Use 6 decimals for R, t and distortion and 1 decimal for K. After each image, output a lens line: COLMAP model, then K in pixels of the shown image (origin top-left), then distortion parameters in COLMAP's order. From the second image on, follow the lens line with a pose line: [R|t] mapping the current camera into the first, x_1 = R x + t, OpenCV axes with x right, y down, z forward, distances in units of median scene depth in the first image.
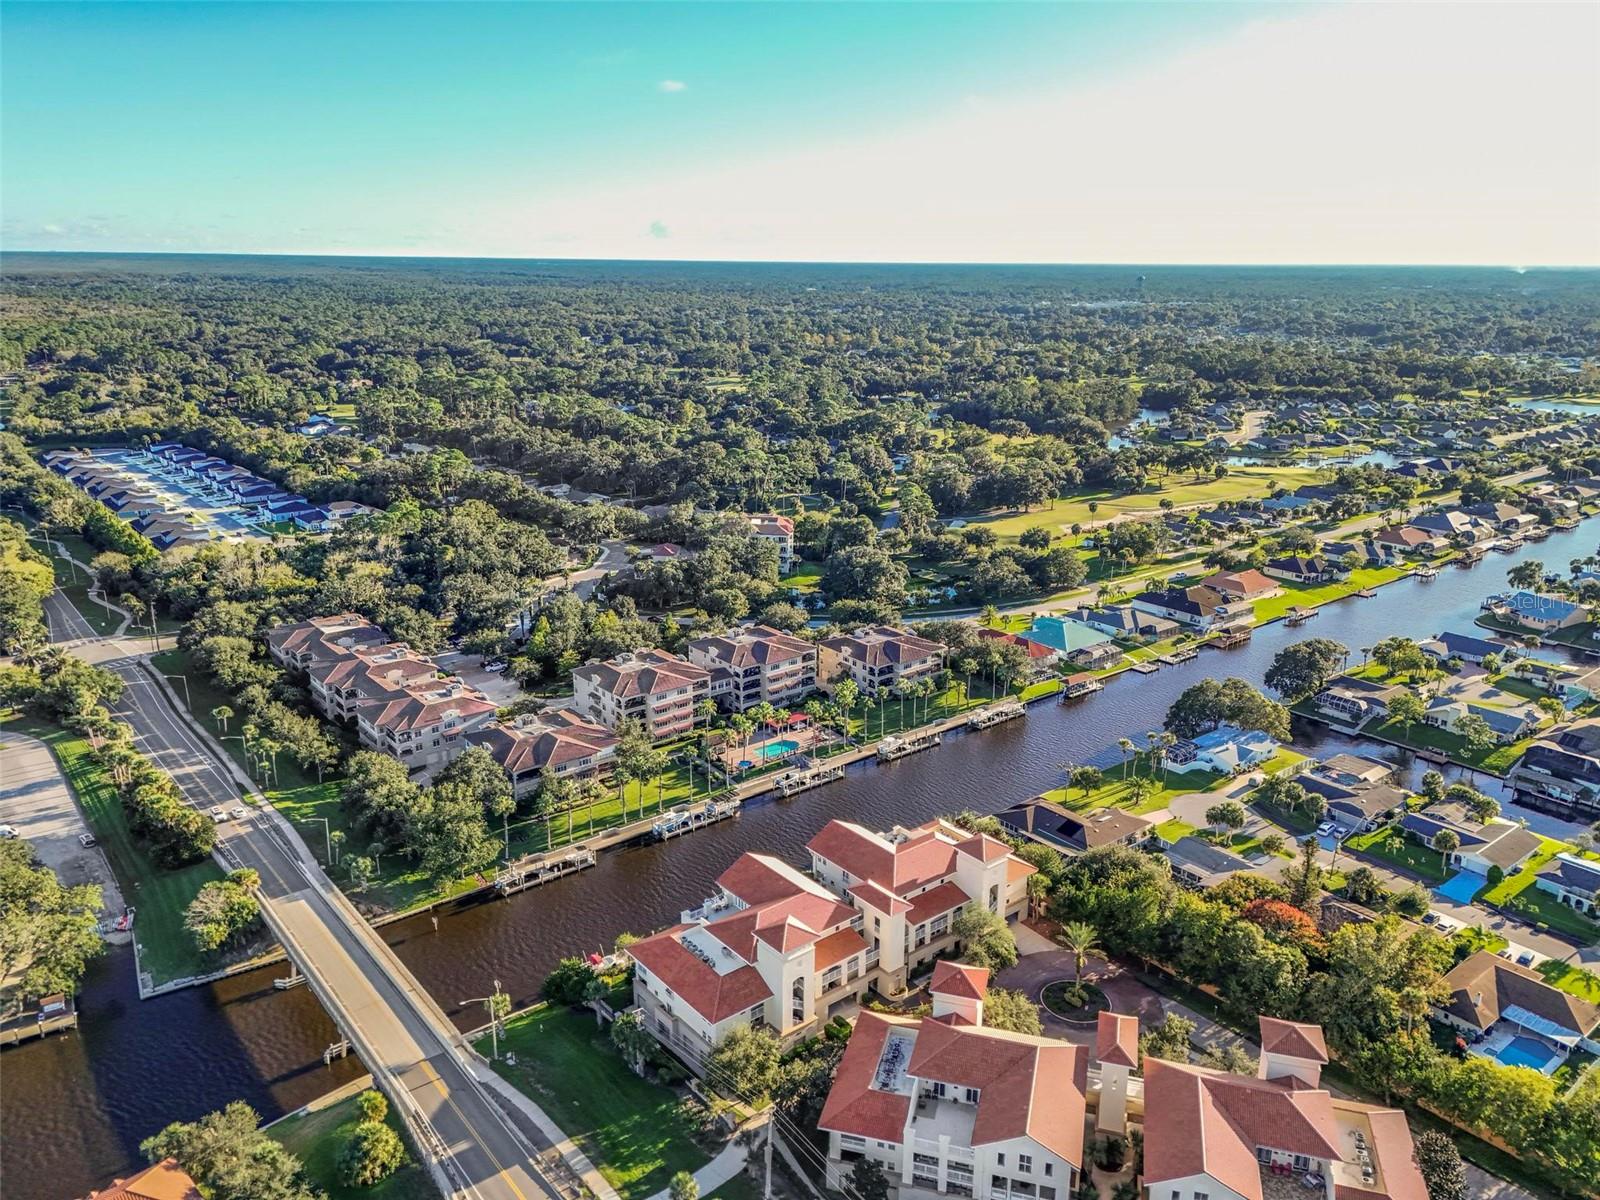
lens RADIAL K [[1171.0, 0, 799.5], [0, 1171.0, 607.8], [0, 0, 1]] dist [0.087265, -0.090257]
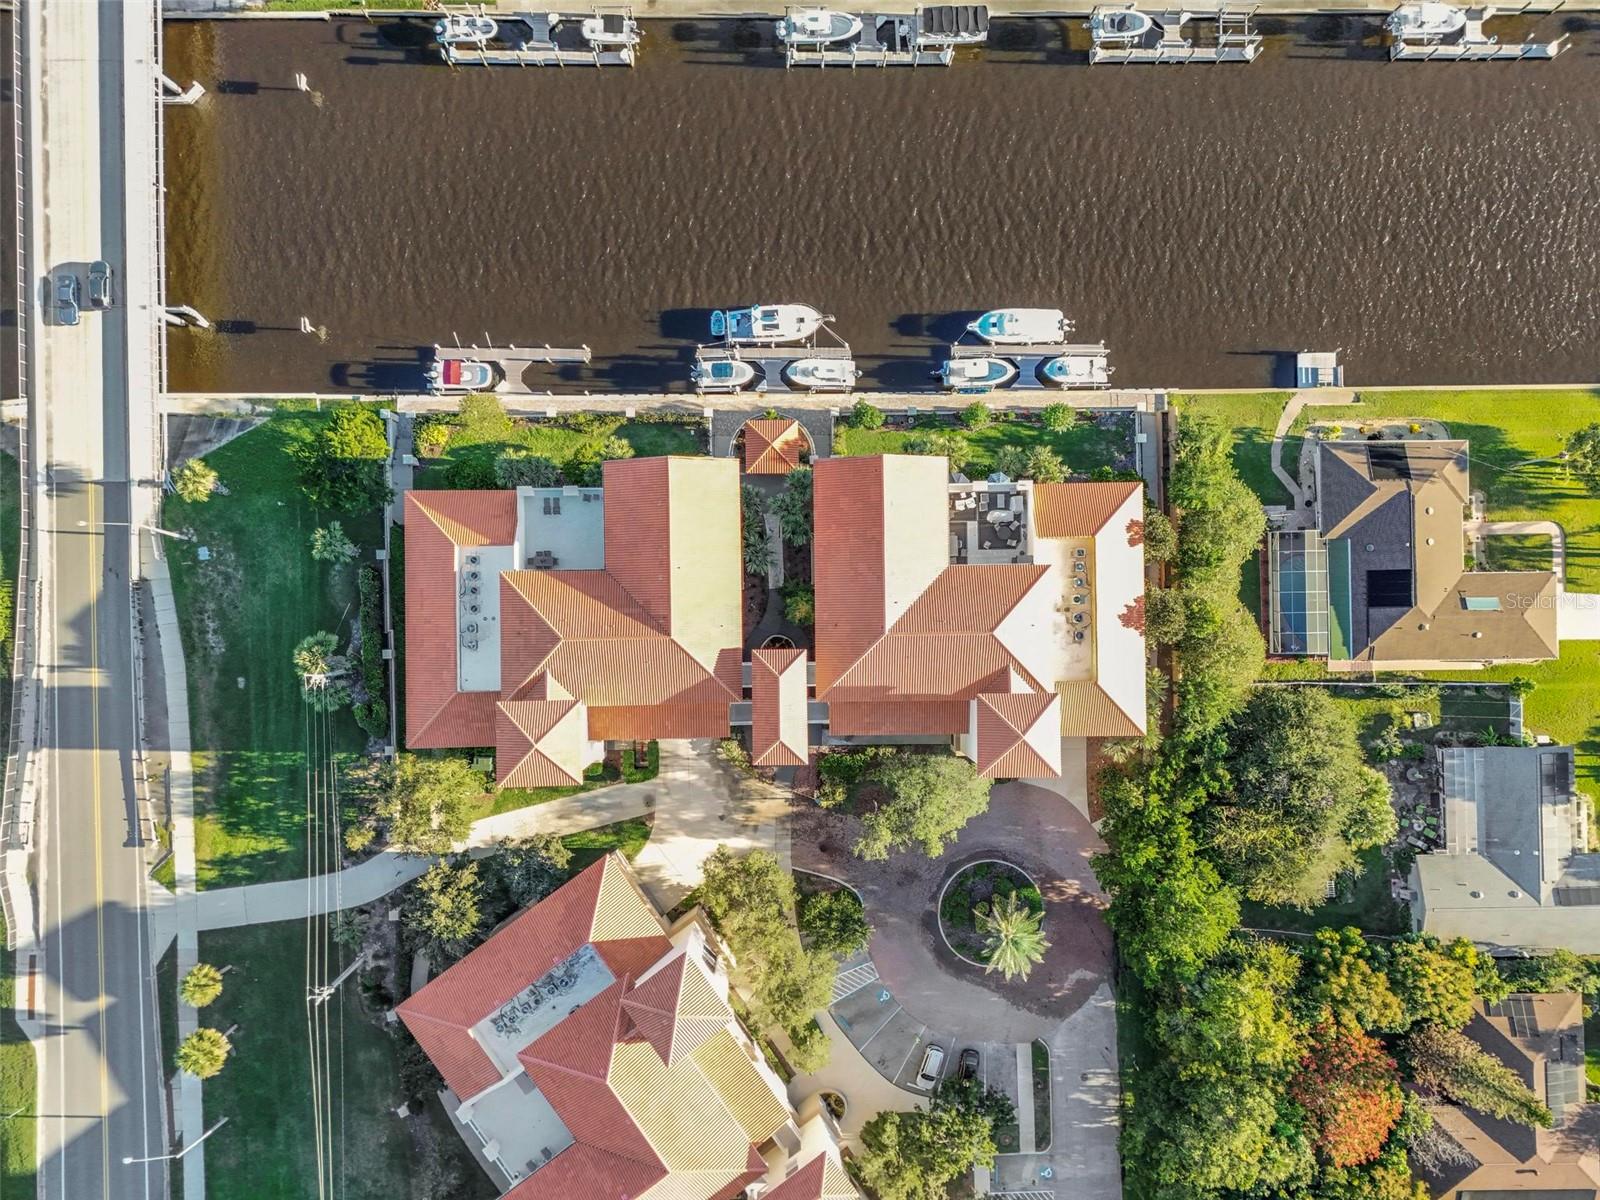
lens RADIAL K [[1171.0, 0, 799.5], [0, 1171.0, 607.8], [0, 0, 1]] dist [0.087265, -0.090257]
pose [[0.783674, 0.621158, 0.004099, 0.030889], [-0.195630, 0.240540, 0.950720, -0.217424], [0.589562, -0.745857, 0.310023, 0.613110]]
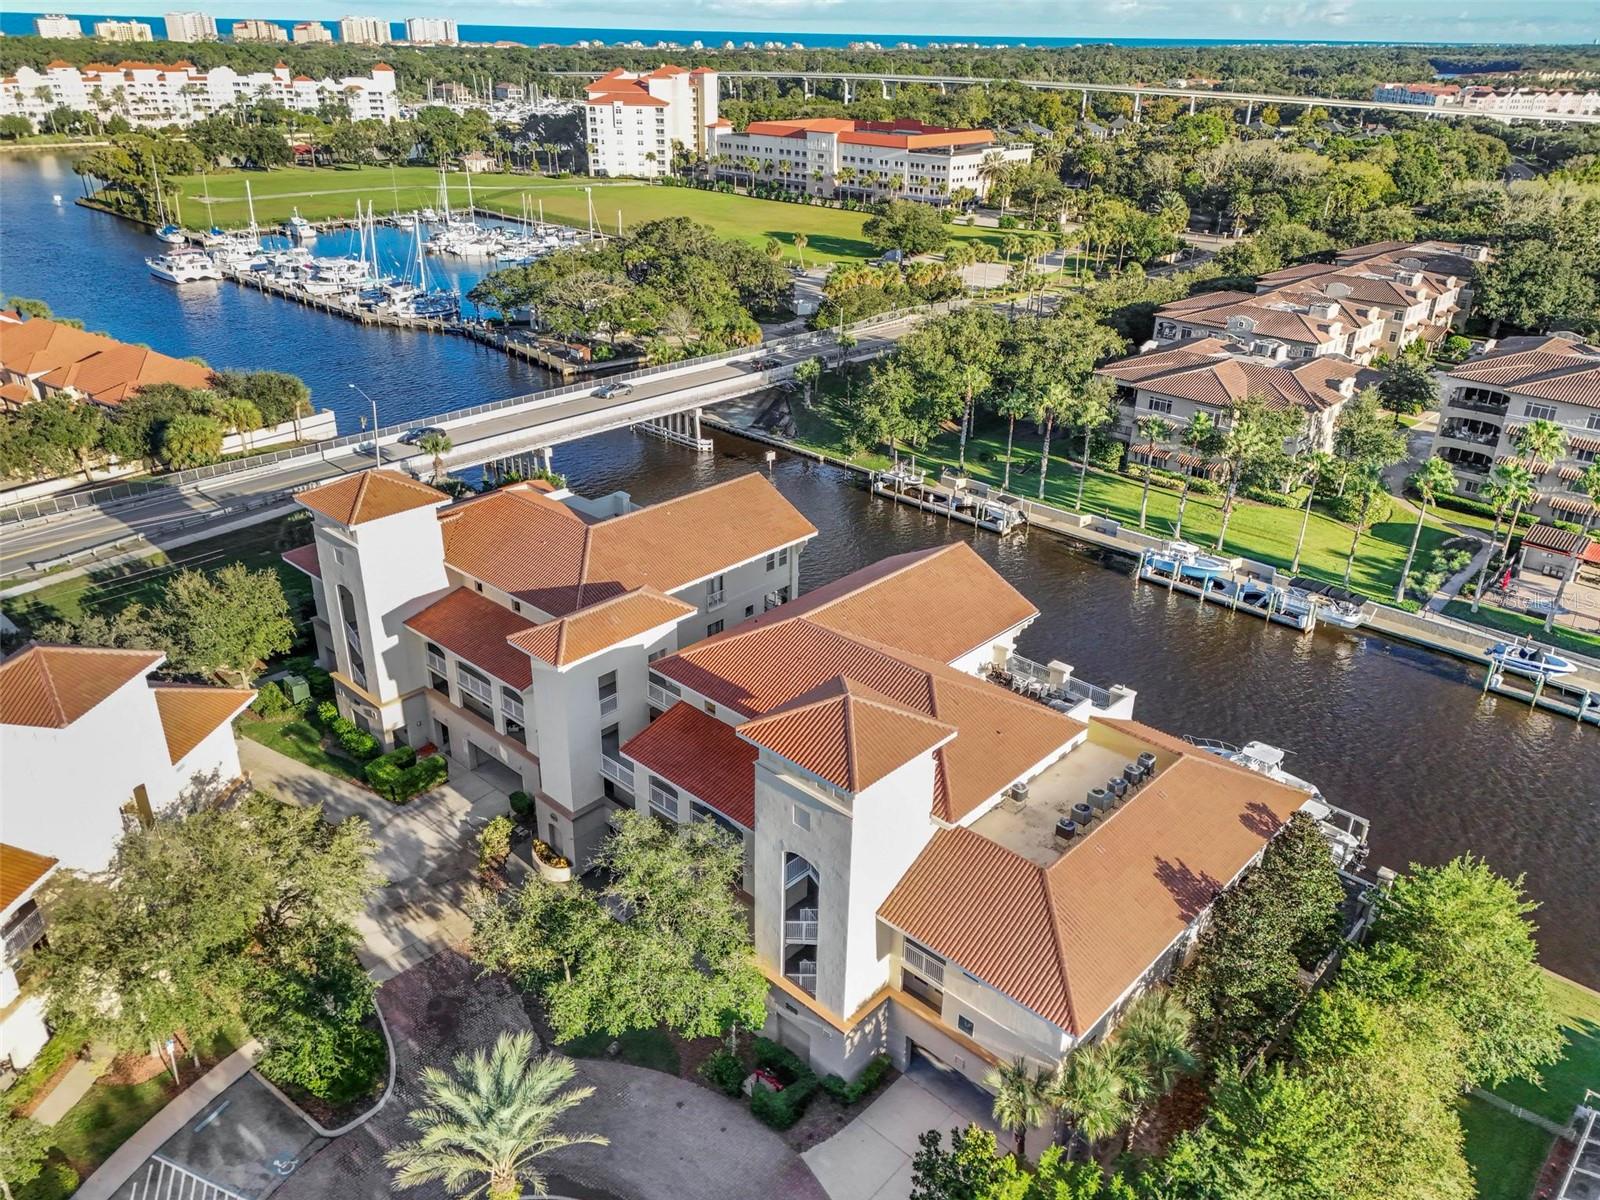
lens RADIAL K [[1171.0, 0, 799.5], [0, 1171.0, 607.8], [0, 0, 1]] dist [0.087265, -0.090257]
pose [[0.137106, 0.429455, -0.892620, 0.289102], [-0.300259, 0.876752, 0.375701, 0.058840], [0.943953, 0.216506, 0.249155, 0.683190]]
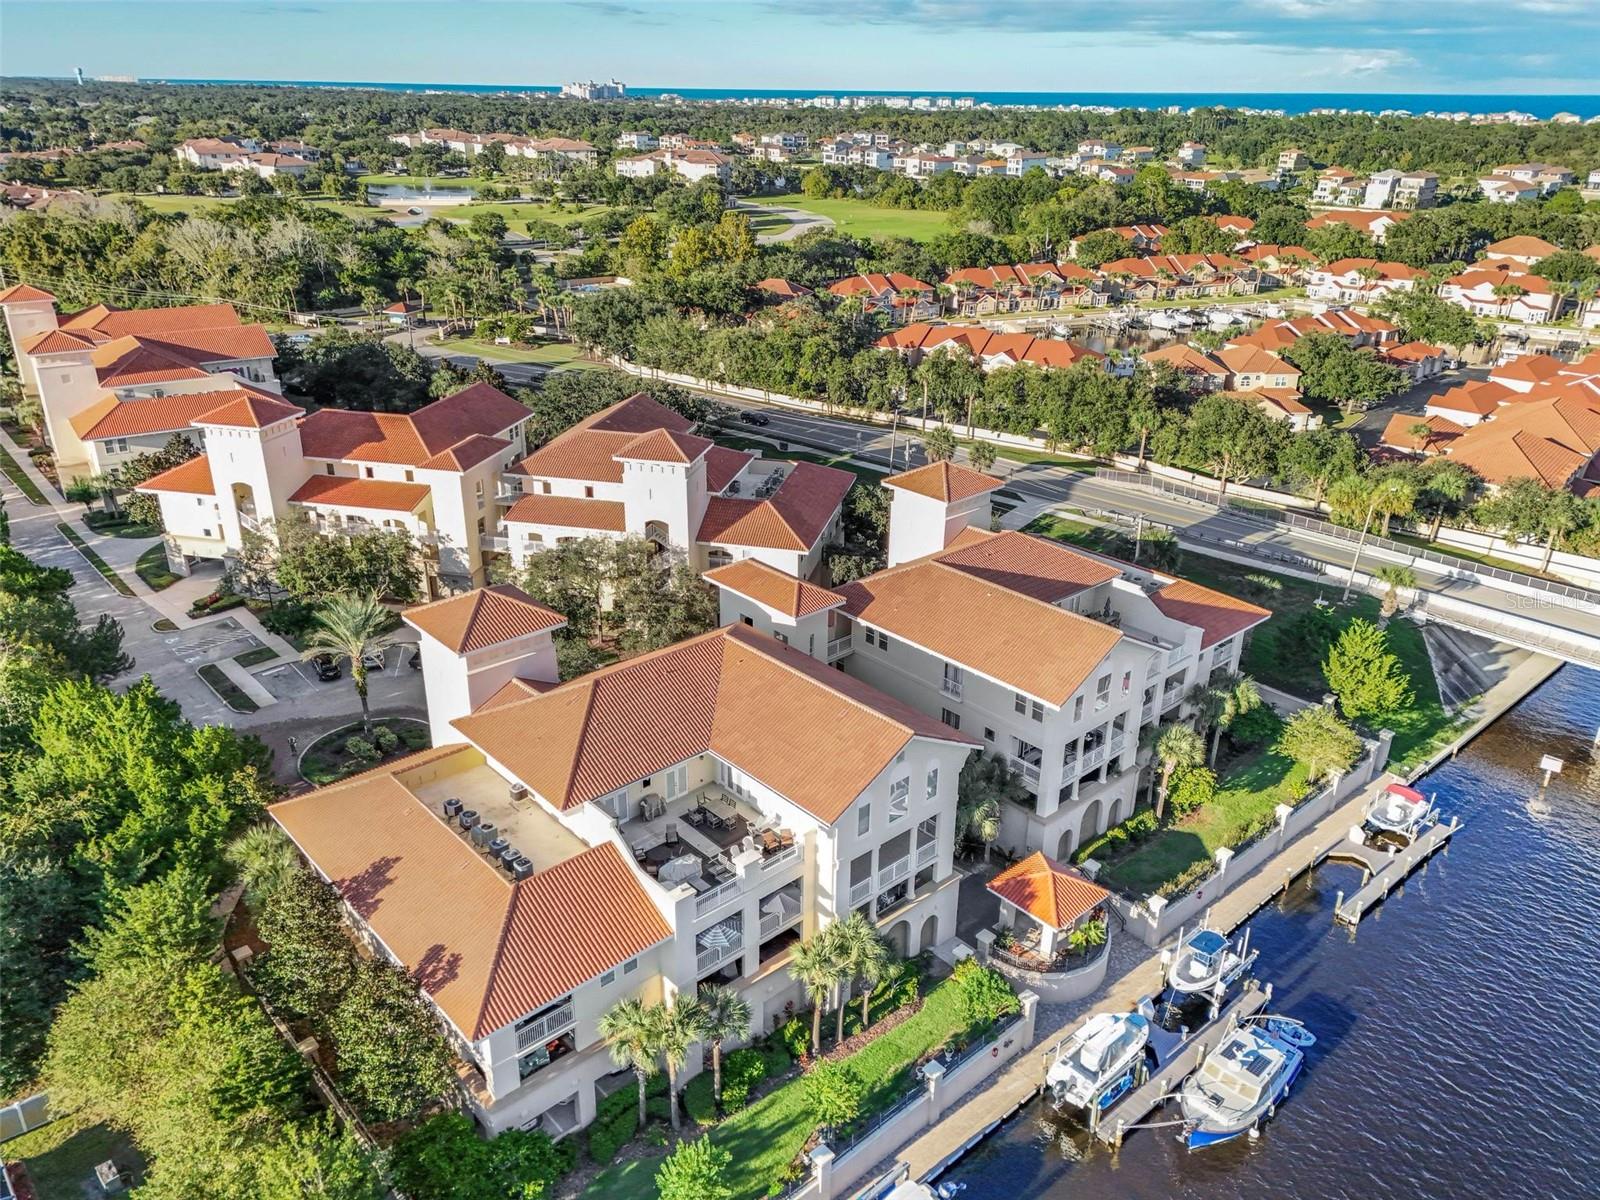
lens RADIAL K [[1171.0, 0, 799.5], [0, 1171.0, 607.8], [0, 0, 1]] dist [0.087265, -0.090257]
pose [[-0.998644, 0.001595, -0.052032, 0.057716], [-0.032608, 0.759961, 0.649150, -0.029340], [0.040578, 0.649967, -0.758879, 0.955835]]
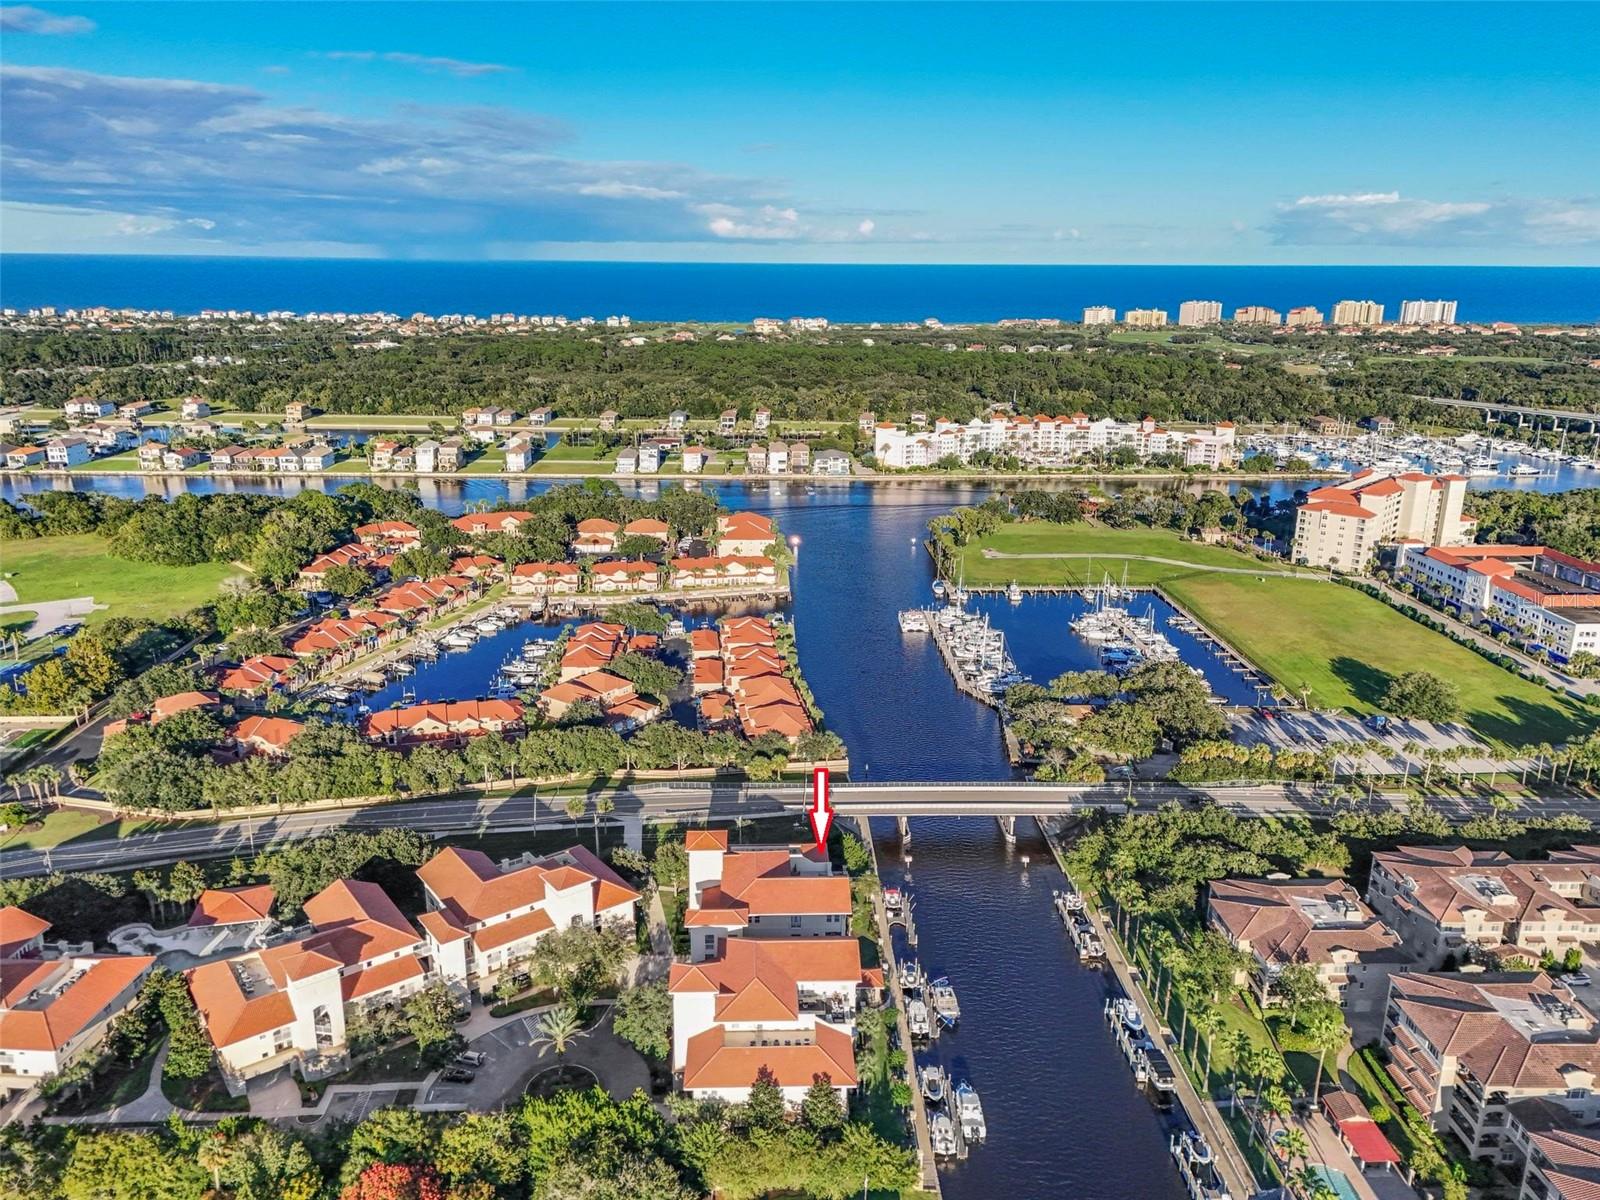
lens RADIAL K [[1171.0, 0, 799.5], [0, 1171.0, 607.8], [0, 0, 1]] dist [0.087265, -0.090257]
pose [[-0.603893, 0.215511, -0.767378, 0.545094], [-0.241372, 0.868103, 0.433748, -0.329708], [0.759640, 0.447160, -0.472223, 1.011584]]
